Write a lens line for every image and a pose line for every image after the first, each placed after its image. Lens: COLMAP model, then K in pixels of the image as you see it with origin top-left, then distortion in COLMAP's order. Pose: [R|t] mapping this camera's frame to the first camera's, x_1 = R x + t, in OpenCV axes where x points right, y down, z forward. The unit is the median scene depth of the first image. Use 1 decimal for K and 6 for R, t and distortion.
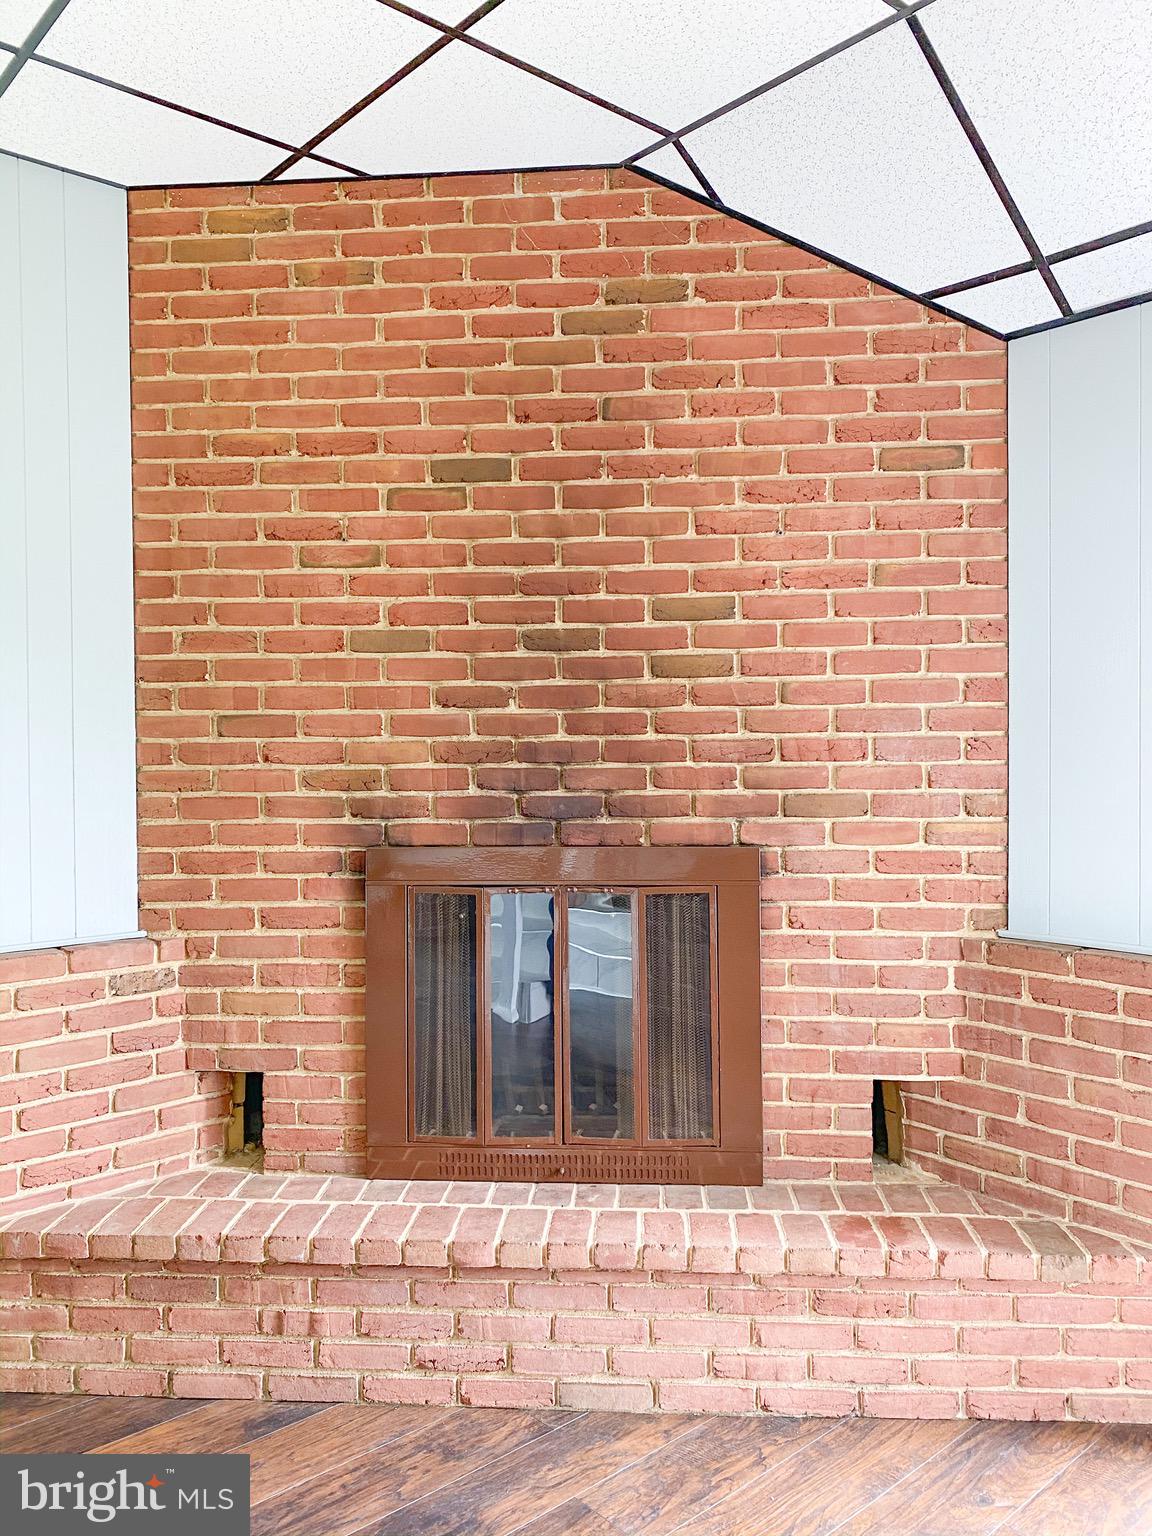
lens RADIAL K [[1192.5, 0, 576.0], [0, 1192.5, 768.0], [0, 0, 1]] dist [0.116983, -0.235863]
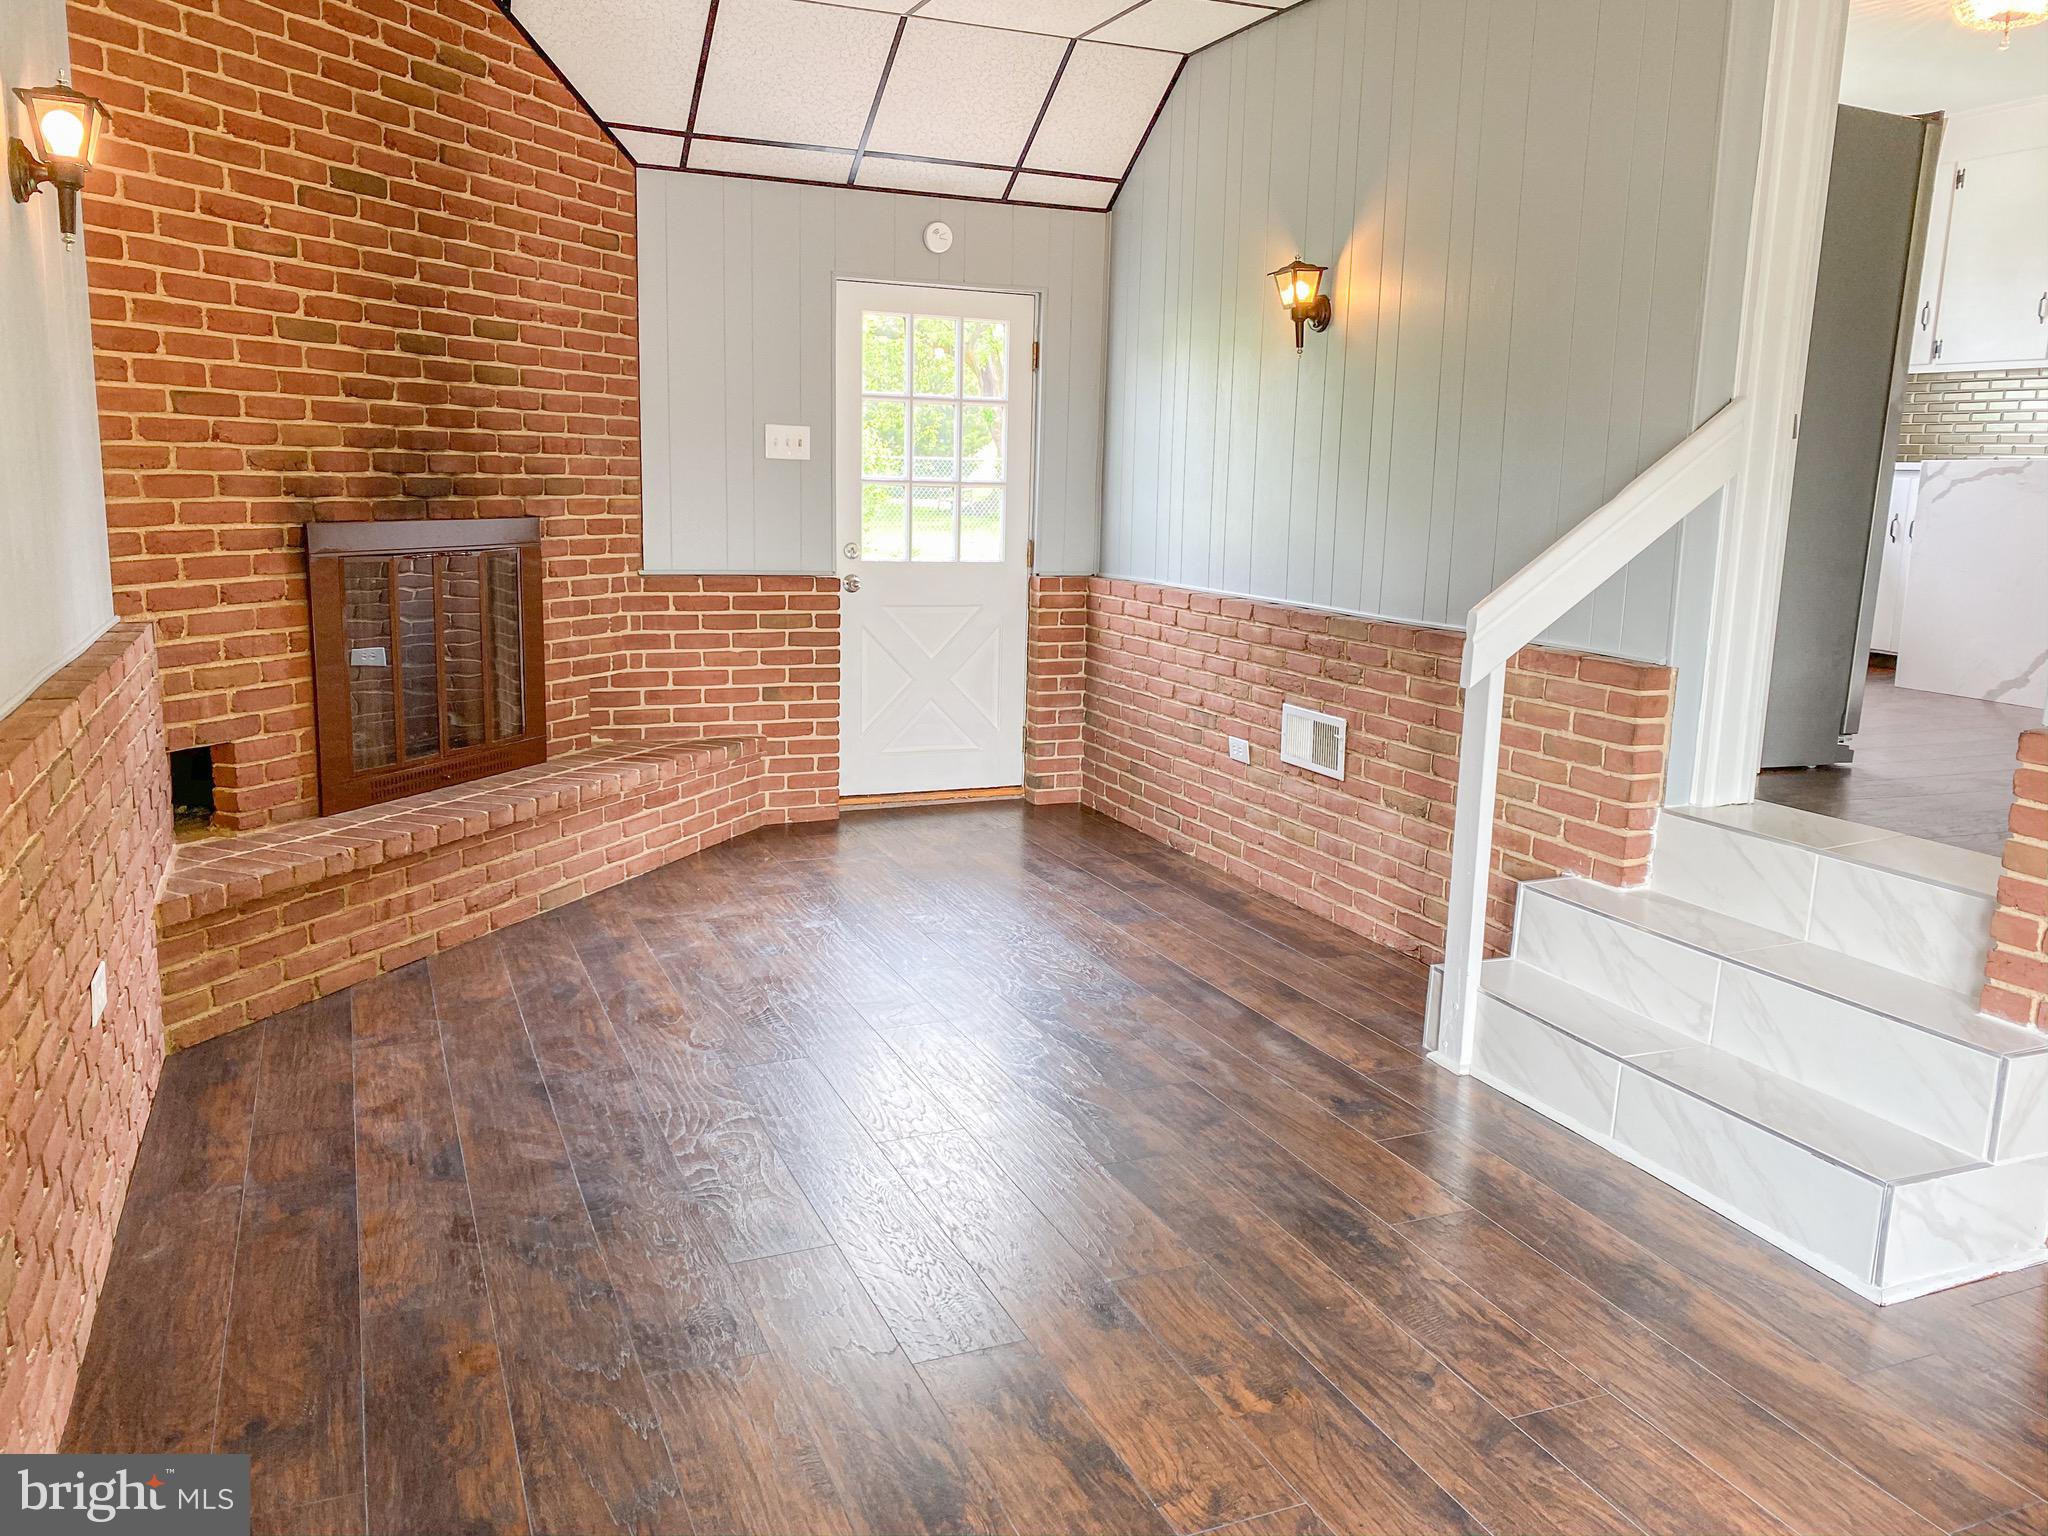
lens RADIAL K [[1558.1, 0, 1024.0], [0, 1558.1, 768.0], [0, 0, 1]] dist [0.019561, -0.029219]
pose [[0.305322, -0.162812, 0.938227, -1.353466], [-0.014280, 0.984382, 0.175468, 0.026372], [-0.952142, -0.066972, 0.298229, -0.067224]]
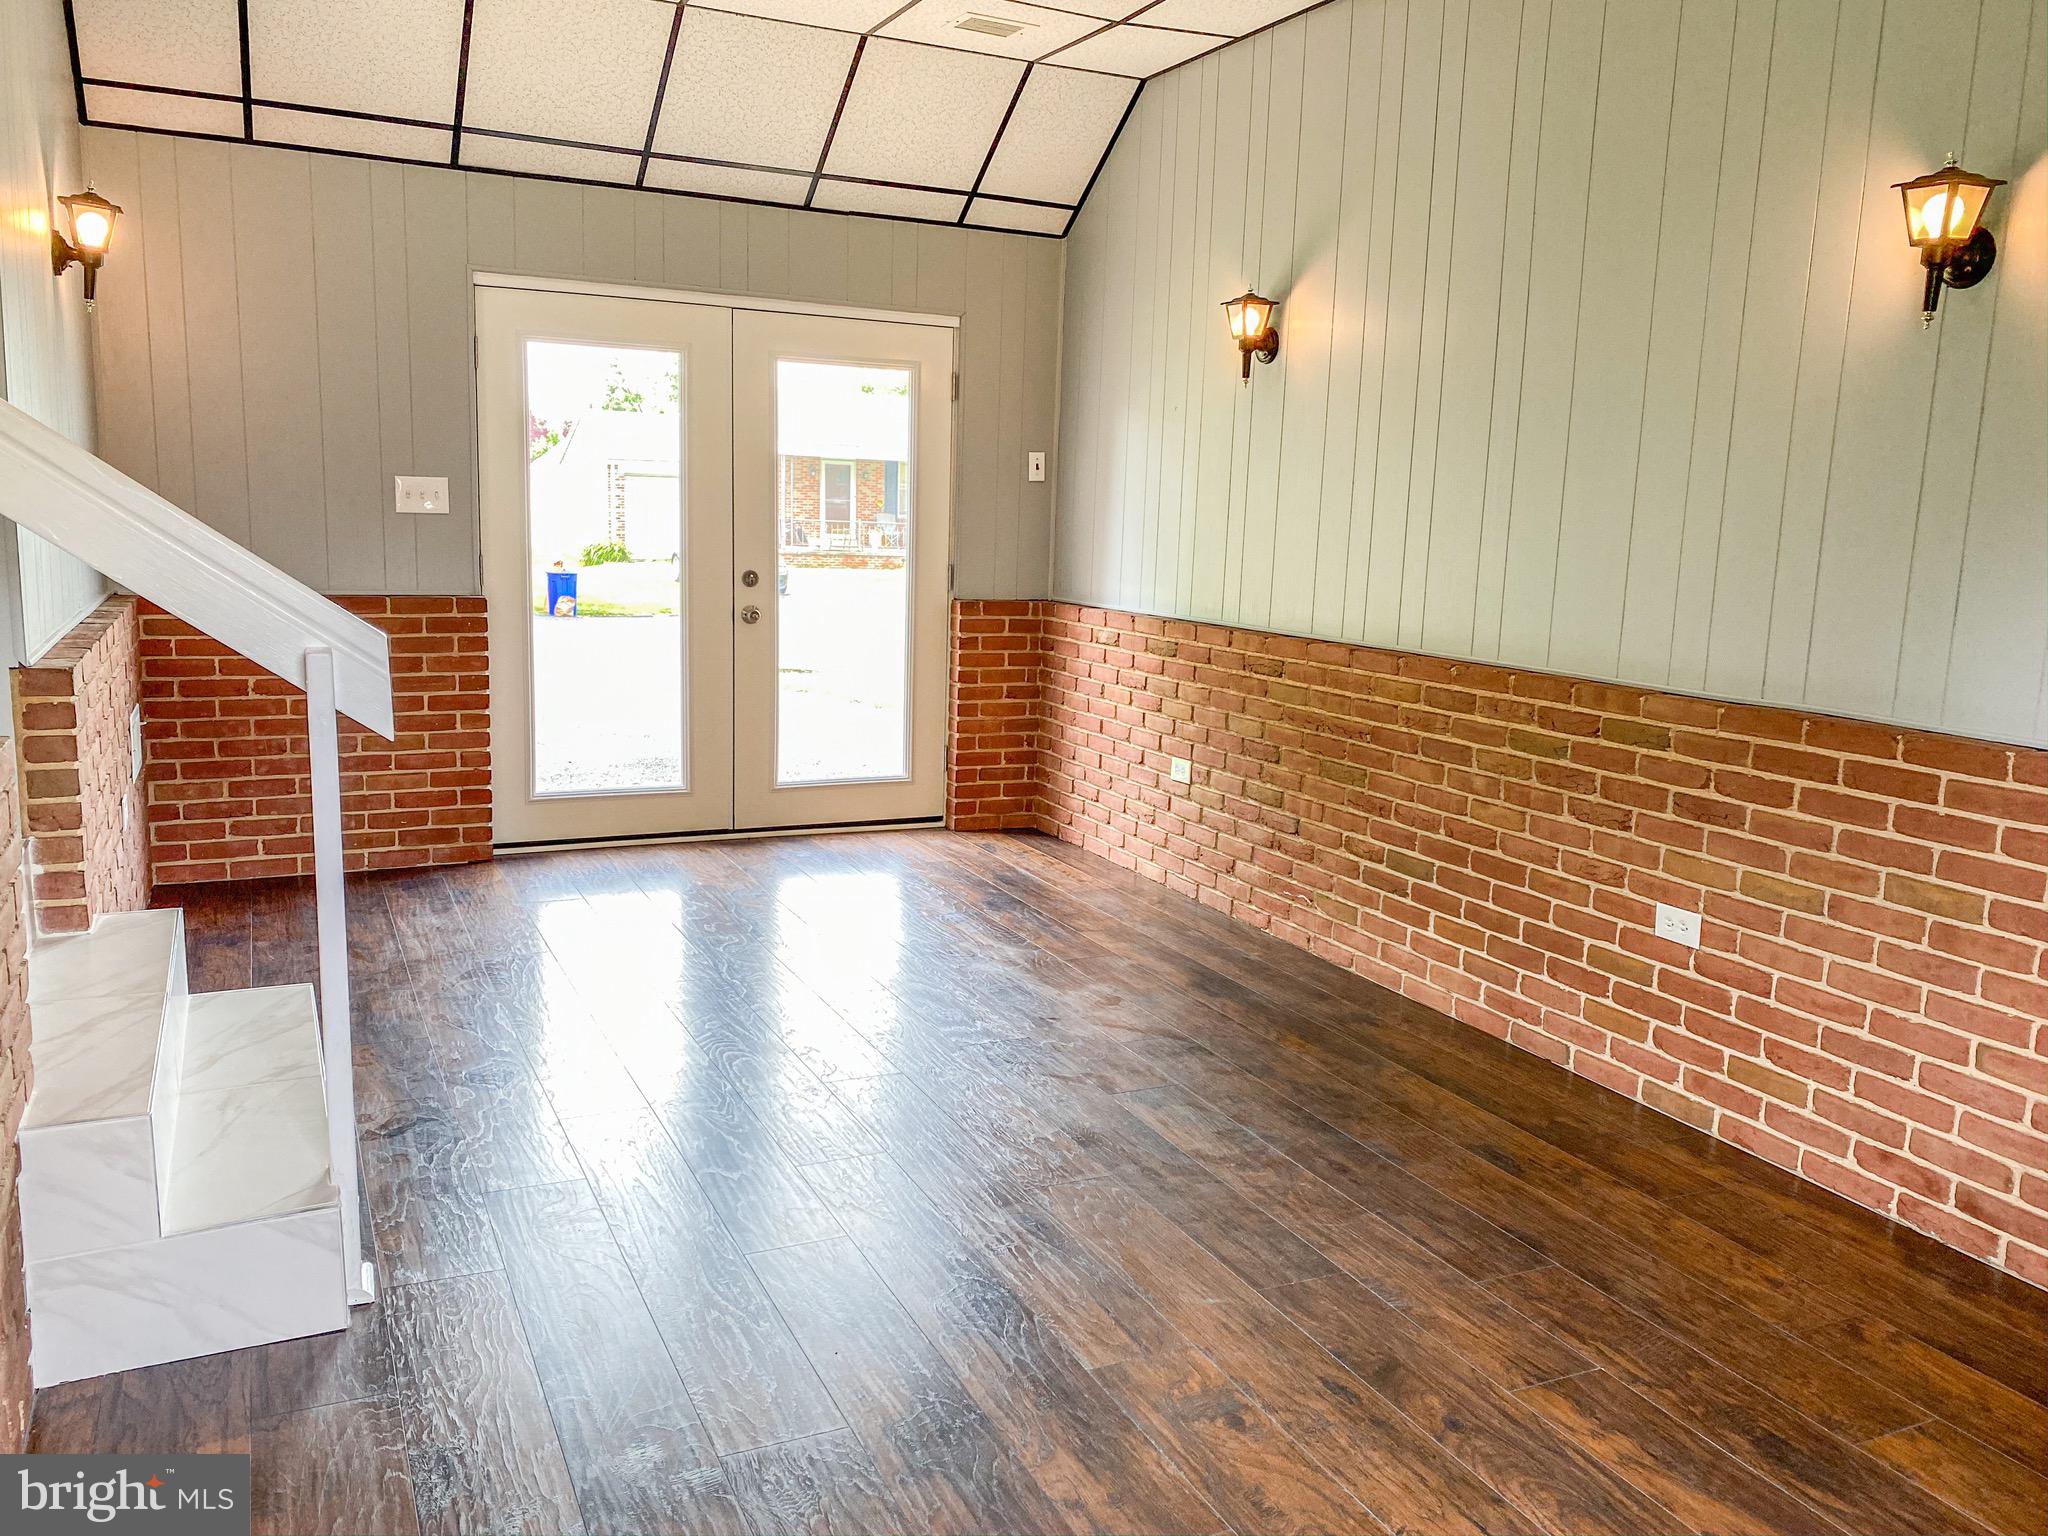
lens RADIAL K [[1558.1, 0, 1024.0], [0, 1558.1, 768.0], [0, 0, 1]] dist [0.019561, -0.029219]
pose [[-0.263758, 0.163455, -0.950639, 0.584325], [-0.045068, 0.982373, 0.181416, 0.010207], [0.963535, 0.090694, -0.251743, 0.523653]]
